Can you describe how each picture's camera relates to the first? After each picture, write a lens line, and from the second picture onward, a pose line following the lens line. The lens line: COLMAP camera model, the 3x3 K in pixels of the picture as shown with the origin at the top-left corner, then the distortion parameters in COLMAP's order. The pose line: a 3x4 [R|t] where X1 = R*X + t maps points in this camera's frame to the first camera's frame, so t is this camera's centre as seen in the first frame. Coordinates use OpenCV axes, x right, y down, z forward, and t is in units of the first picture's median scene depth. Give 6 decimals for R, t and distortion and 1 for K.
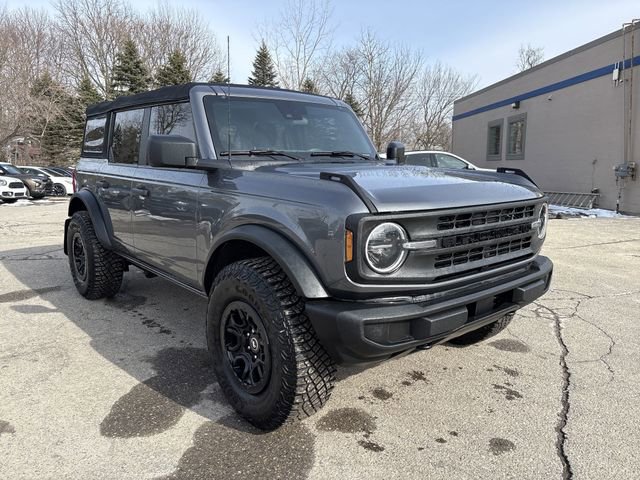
lens RADIAL K [[484.1, 0, 323.5], [0, 484.1, 250.1], [0, 0, 1]] dist [0.021732, -0.014169]
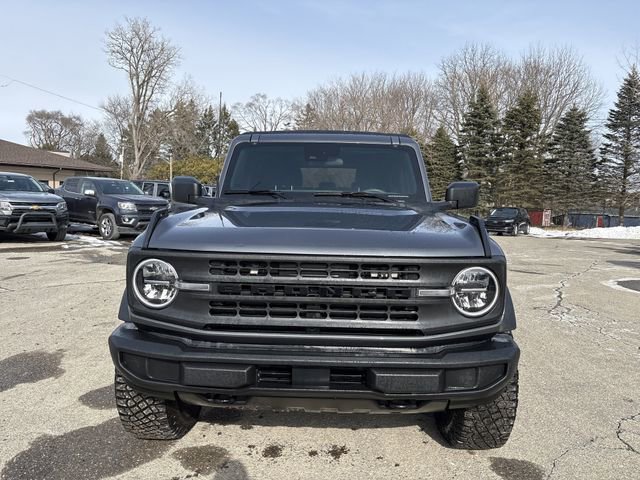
lens RADIAL K [[484.1, 0, 321.6], [0, 484.1, 244.0], [0, 0, 1]] dist [0.021732, -0.014169]
pose [[0.739773, 0.078766, -0.668230, 0.815641], [-0.140447, 0.989325, -0.038870, -0.074101], [0.658035, 0.122606, 0.742938, 0.347036]]
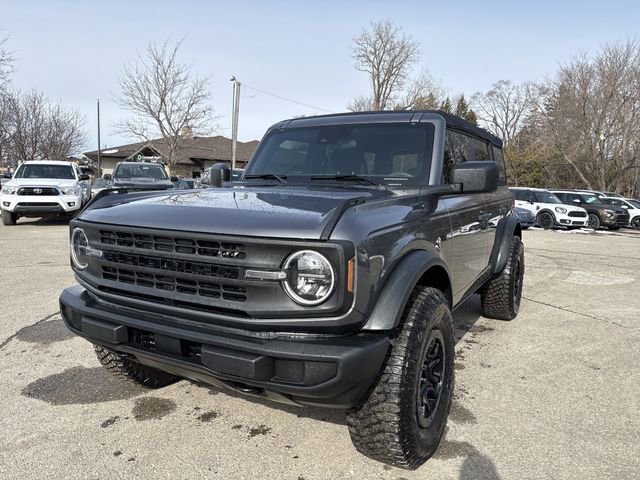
lens RADIAL K [[484.1, 0, 318.1], [0, 484.1, 243.1], [0, 0, 1]] dist [0.021732, -0.014169]
pose [[0.334331, 0.115383, -0.935366, 1.135814], [-0.188441, 0.980620, 0.053610, -0.152341], [0.923424, 0.158338, 0.349594, 0.850909]]
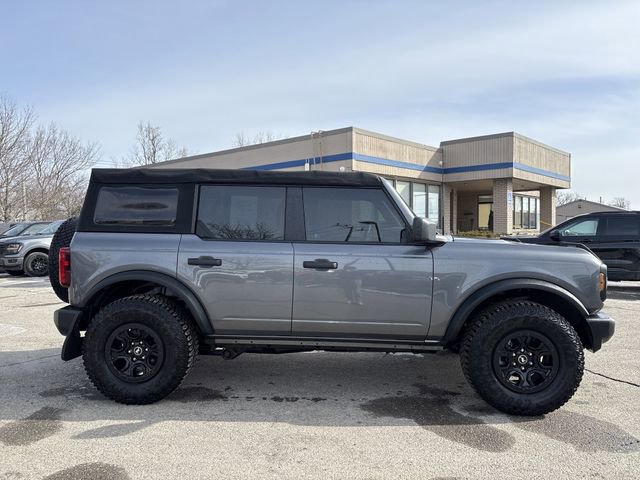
lens RADIAL K [[484.1, 0, 325.0], [0, 484.1, 241.0], [0, 0, 1]] dist [0.021732, -0.014169]
pose [[0.713604, -0.033072, 0.699768, -1.462125], [0.137969, 0.985956, -0.094099, -0.091380], [-0.686829, 0.163696, 0.708145, 0.293101]]
